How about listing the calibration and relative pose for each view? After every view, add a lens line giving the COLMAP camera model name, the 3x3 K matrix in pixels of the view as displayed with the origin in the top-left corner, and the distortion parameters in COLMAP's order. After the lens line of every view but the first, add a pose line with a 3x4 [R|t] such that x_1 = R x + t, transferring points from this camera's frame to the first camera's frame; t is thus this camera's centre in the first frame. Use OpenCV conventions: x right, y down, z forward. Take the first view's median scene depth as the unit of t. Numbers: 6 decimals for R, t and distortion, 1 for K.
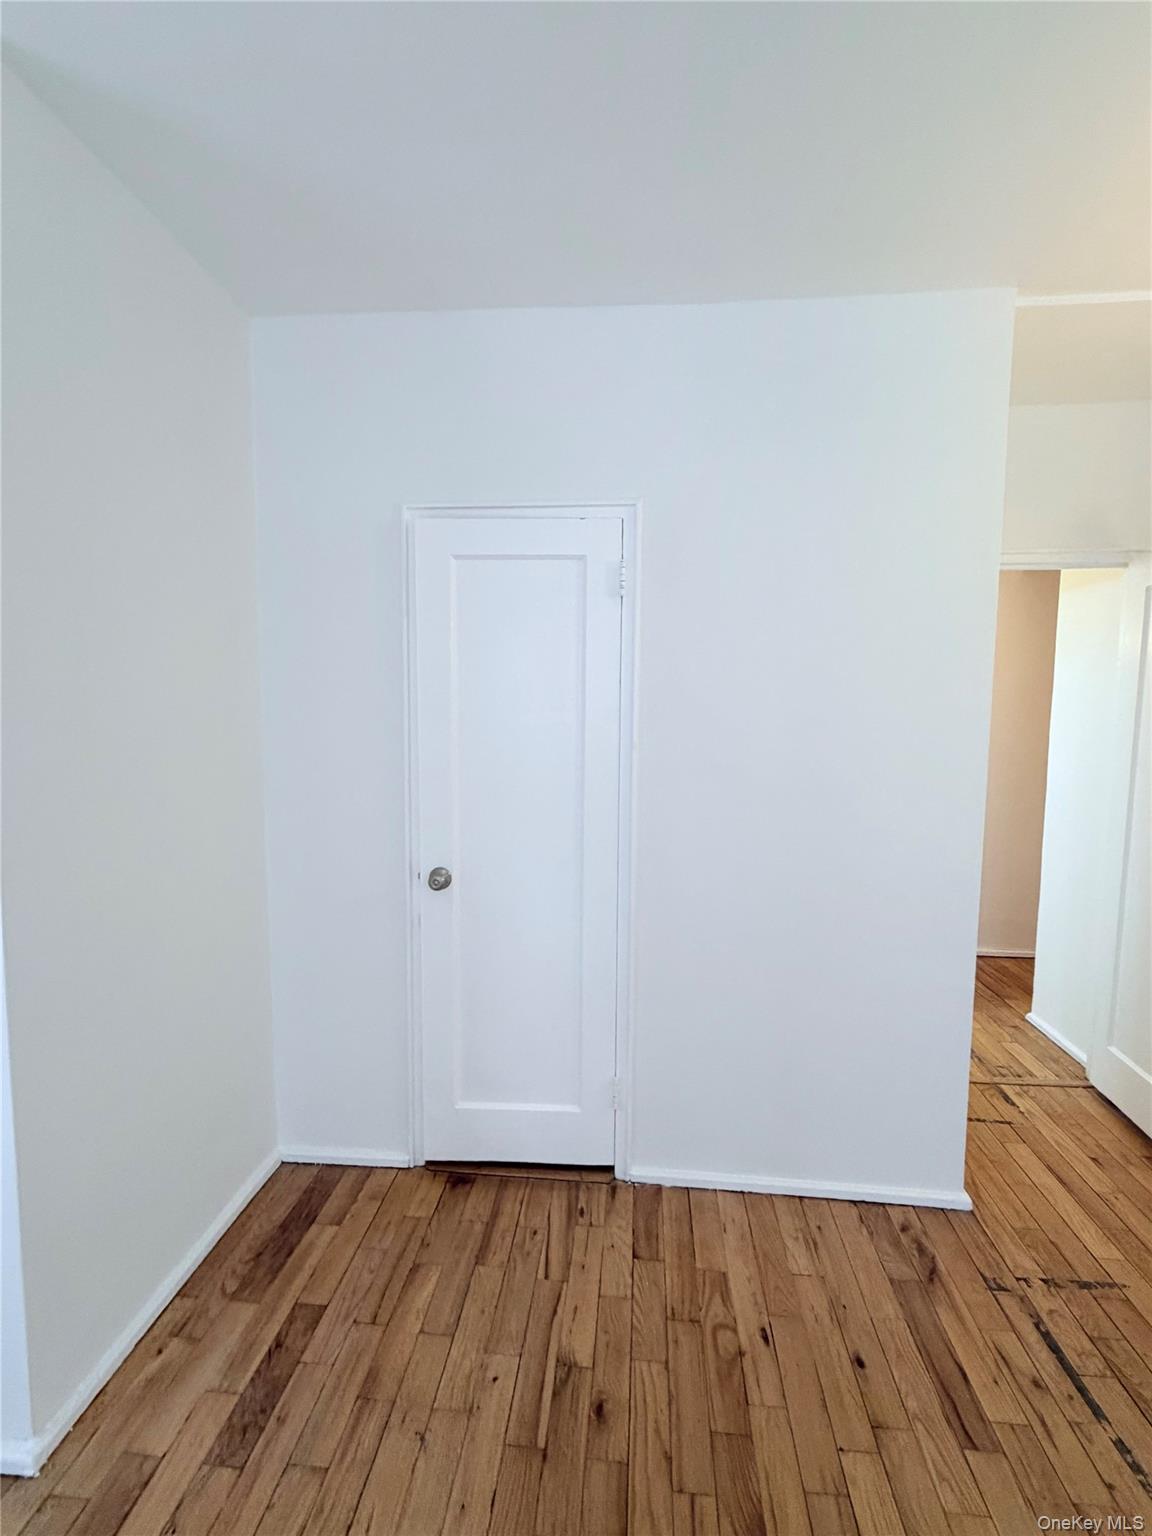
lens RADIAL K [[692.9, 0, 576.6], [0, 692.9, 758.6], [0, 0, 1]] dist [-0.000094, -0.000510]
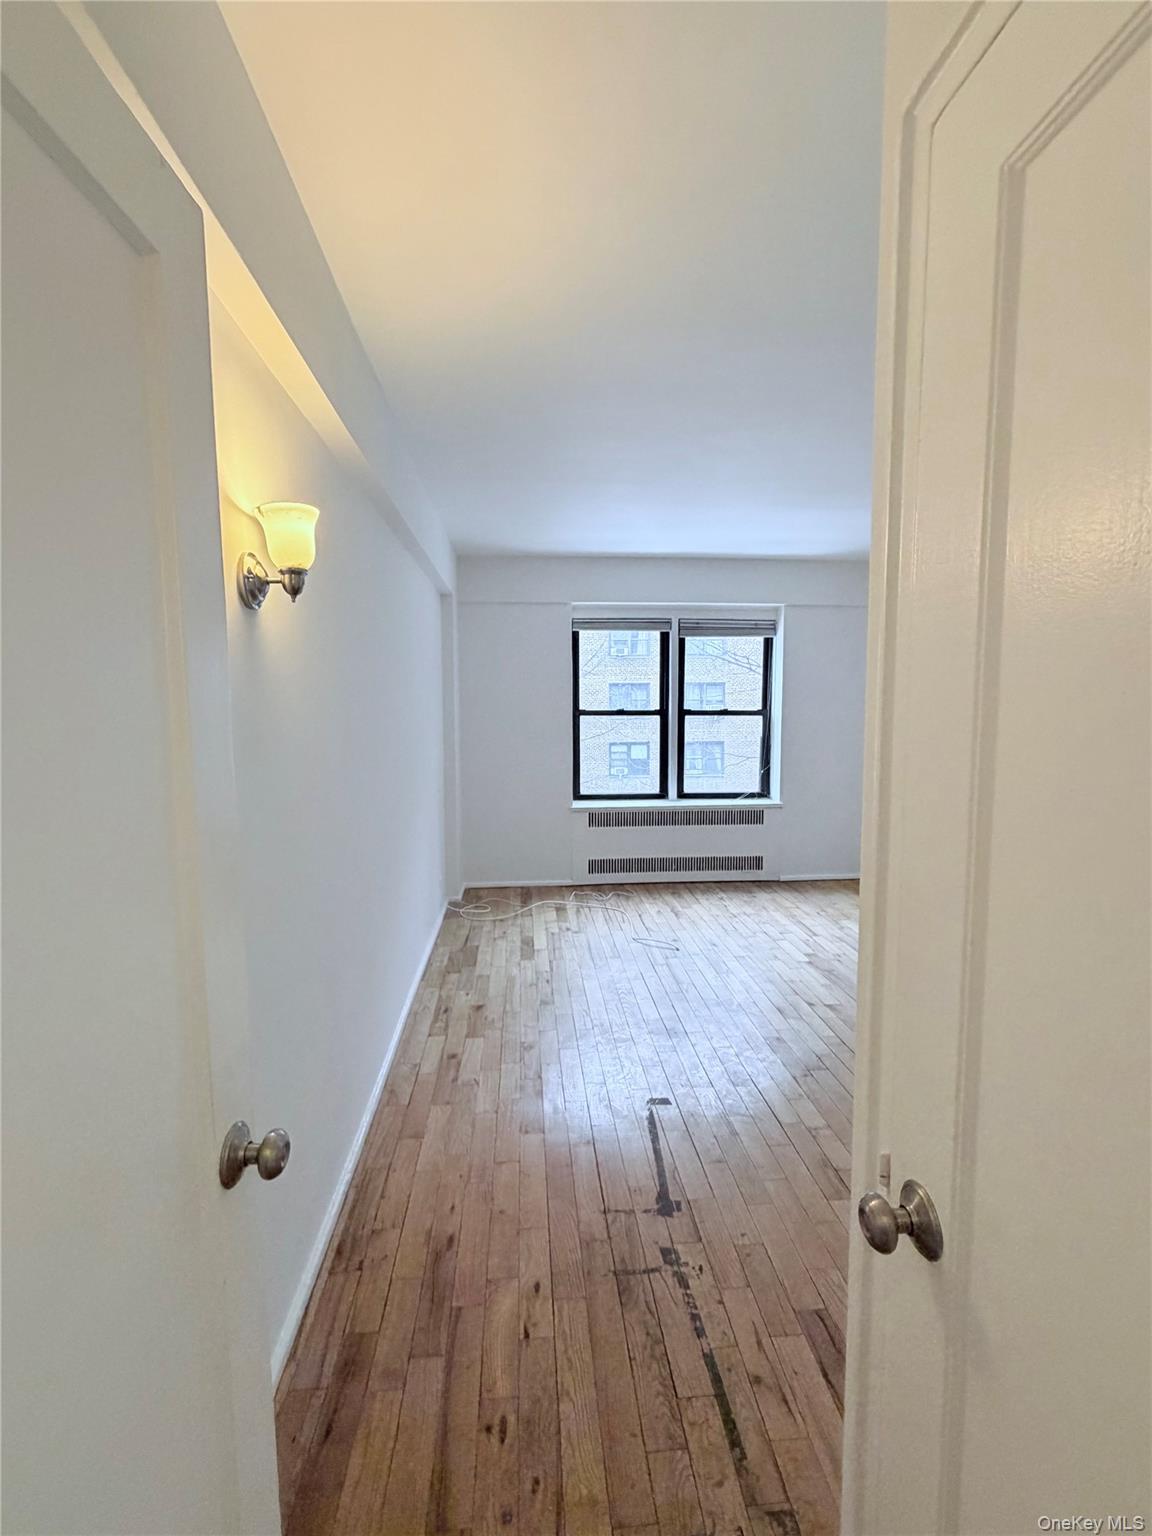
lens RADIAL K [[692.9, 0, 578.6], [0, 692.9, 767.5], [0, 0, 1]] dist [-0.000094, -0.000510]
pose [[-0.985001, 0.013604, -0.172013, 0.928602], [-0.015102, 0.986265, 0.164477, -0.107825], [0.171888, 0.164607, -0.971267, 1.532897]]
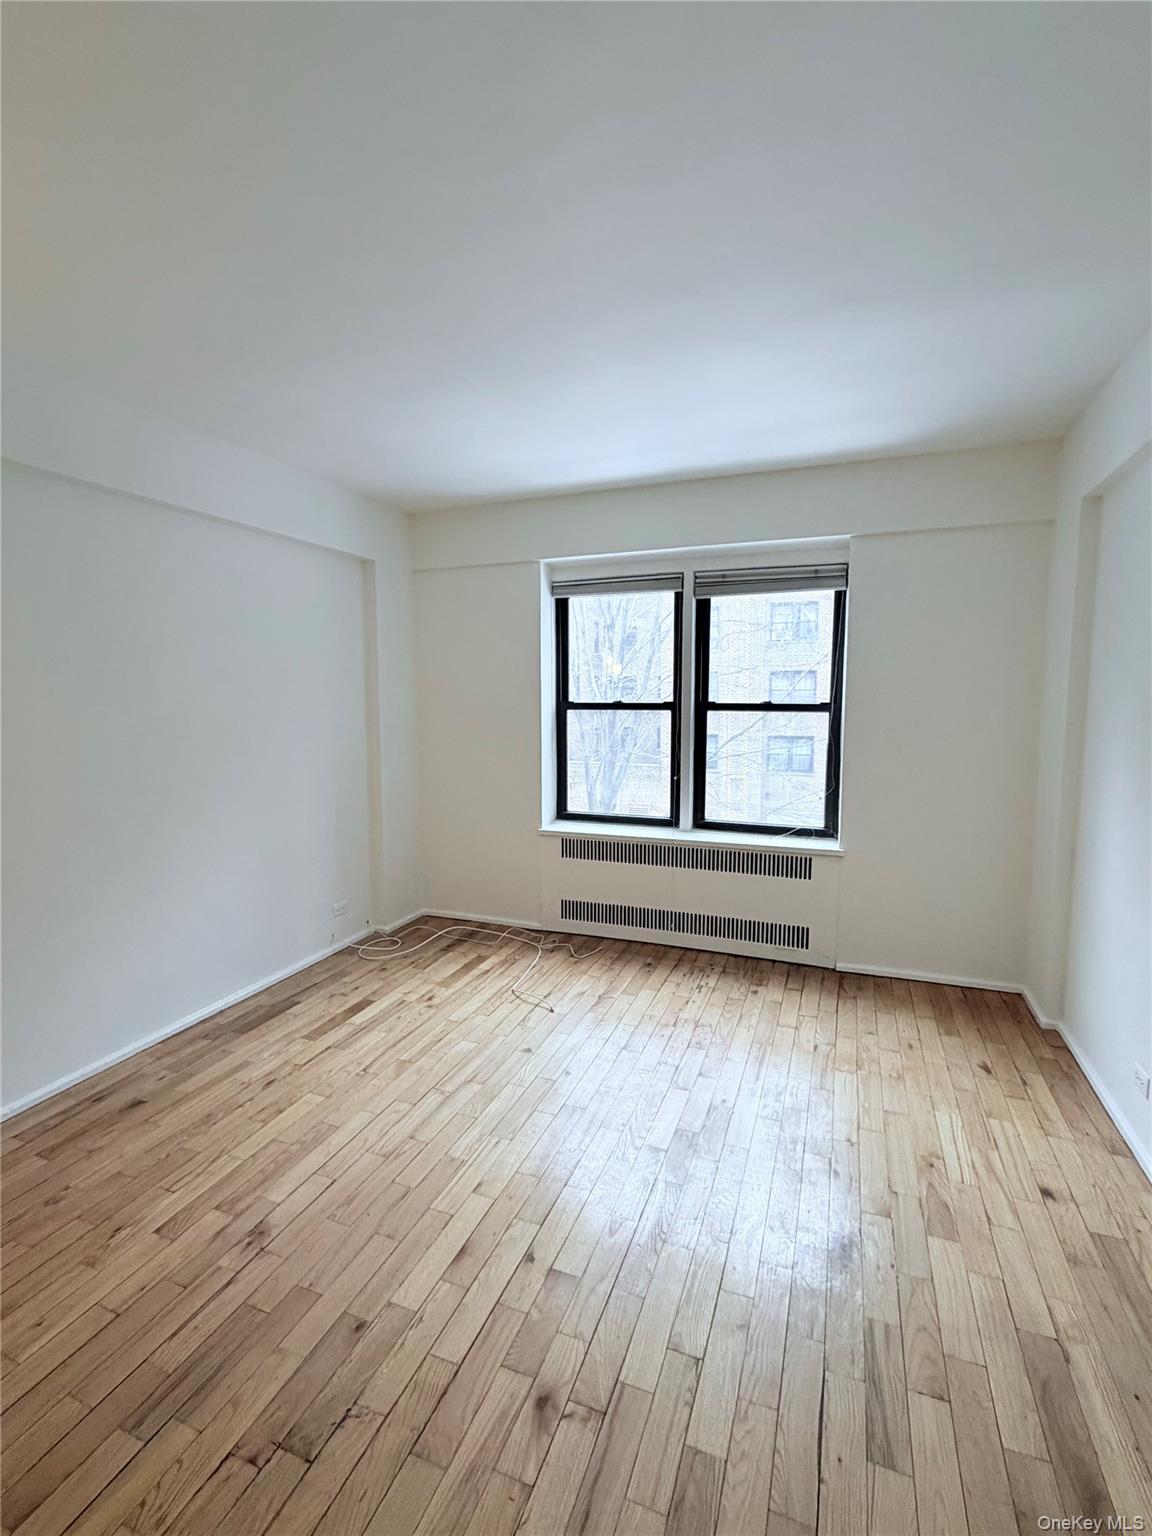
lens RADIAL K [[692.9, 0, 575.4], [0, 692.9, 767.0], [0, 0, 1]] dist [-0.000094, -0.000510]
pose [[-0.960831, -0.030136, 0.275492, -0.357687], [0.019545, 0.984227, 0.175829, -0.046007], [-0.276445, 0.174326, -0.945087, 0.703583]]
